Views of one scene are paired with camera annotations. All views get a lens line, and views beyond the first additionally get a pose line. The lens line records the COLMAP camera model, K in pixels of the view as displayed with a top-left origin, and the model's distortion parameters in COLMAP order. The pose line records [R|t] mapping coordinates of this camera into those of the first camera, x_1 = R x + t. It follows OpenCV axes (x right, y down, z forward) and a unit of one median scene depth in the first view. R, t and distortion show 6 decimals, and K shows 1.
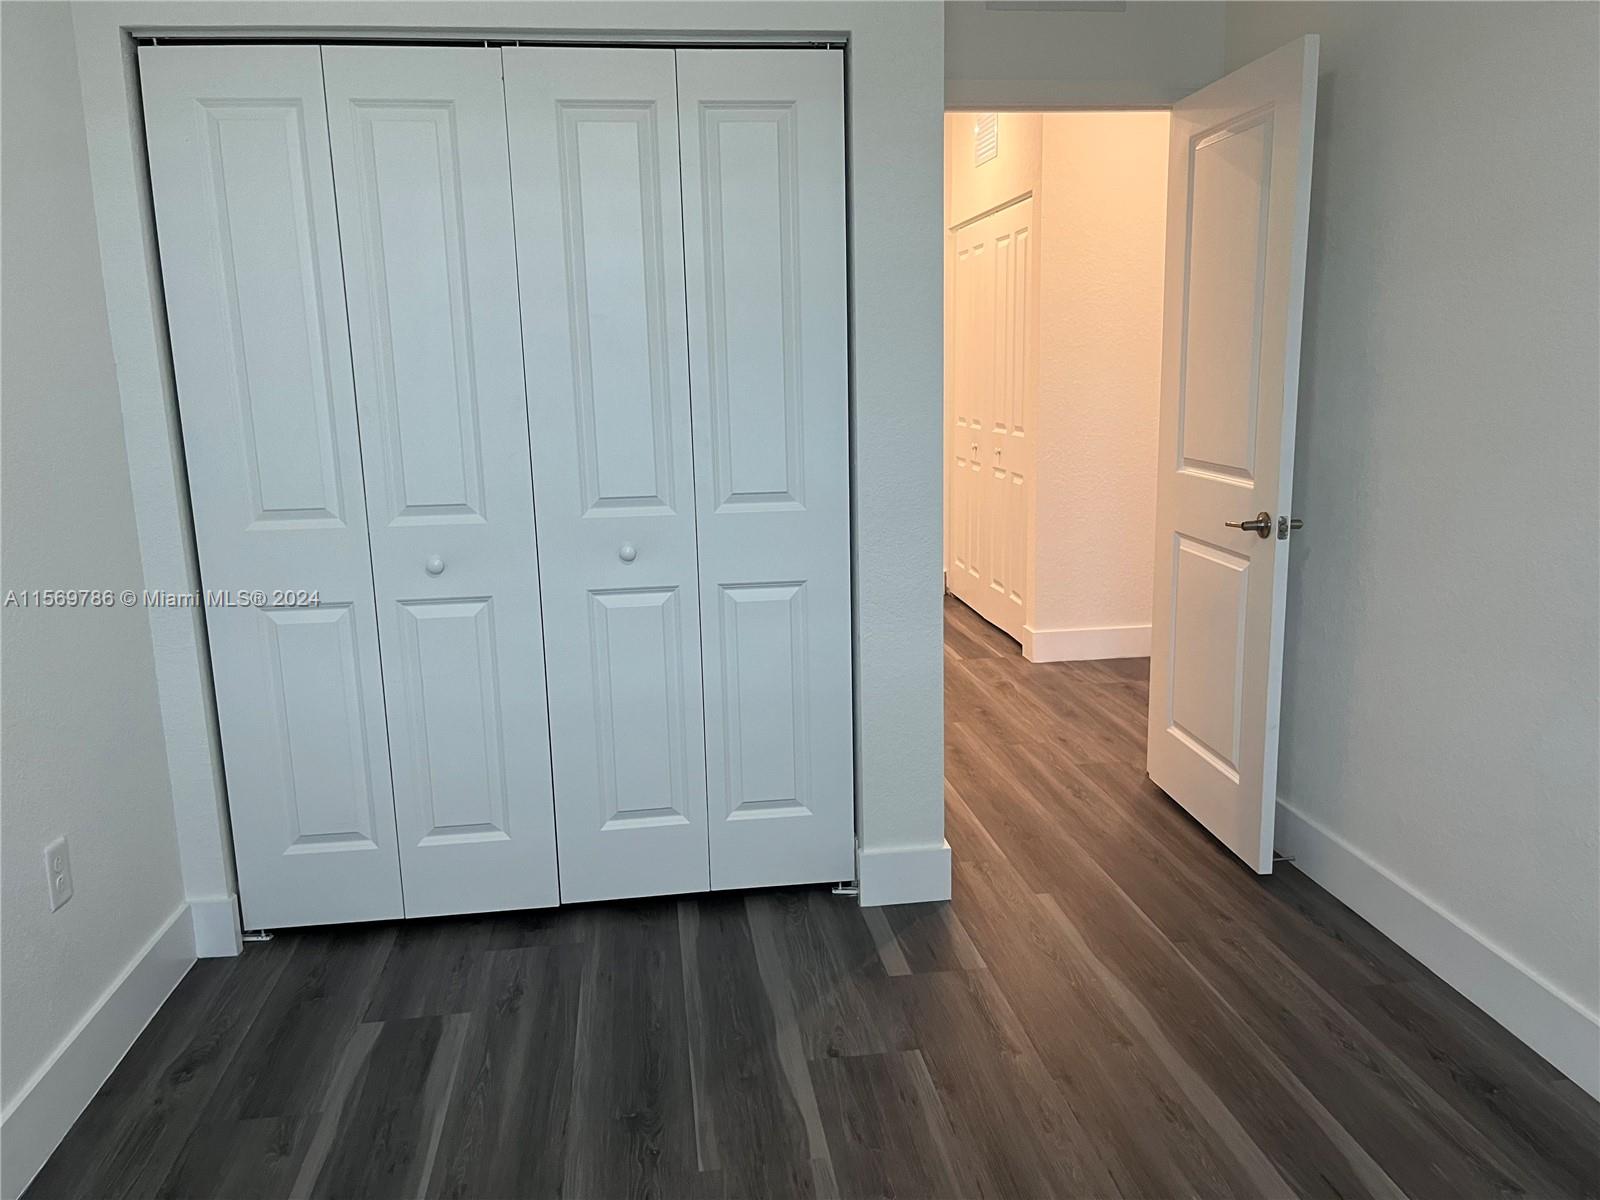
lens RADIAL K [[1219.3, 0, 809.2], [0, 1219.3, 598.7], [0, 0, 1]] dist [0.054880, -0.070908]
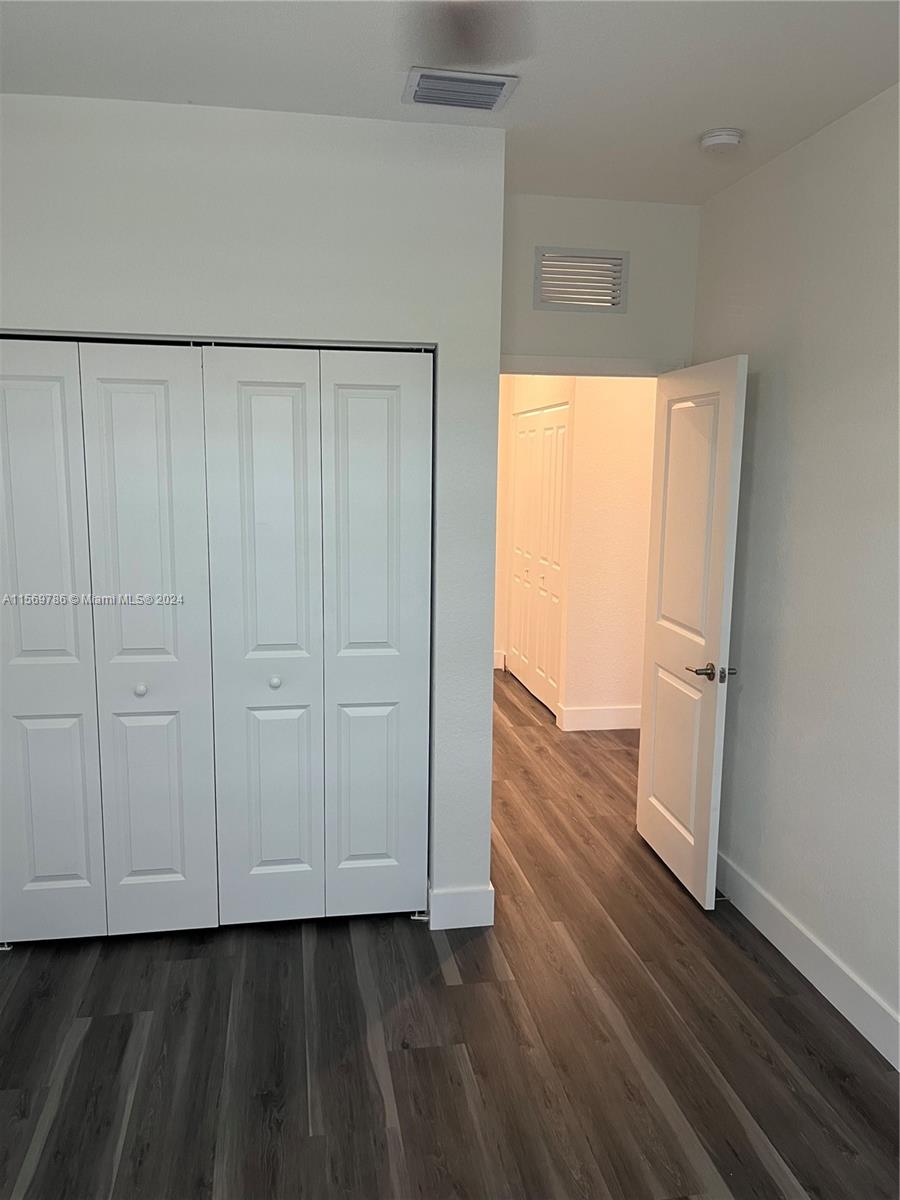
lens RADIAL K [[914.5, 0, 447.1], [0, 914.5, 600.2], [0, 0, 1]] dist [0.054880, -0.070908]
pose [[0.998841, 0.028510, 0.038772, 0.009872], [-0.026908, 0.998787, -0.041226, -0.097625], [-0.039901, 0.040135, 0.998397, -0.098949]]
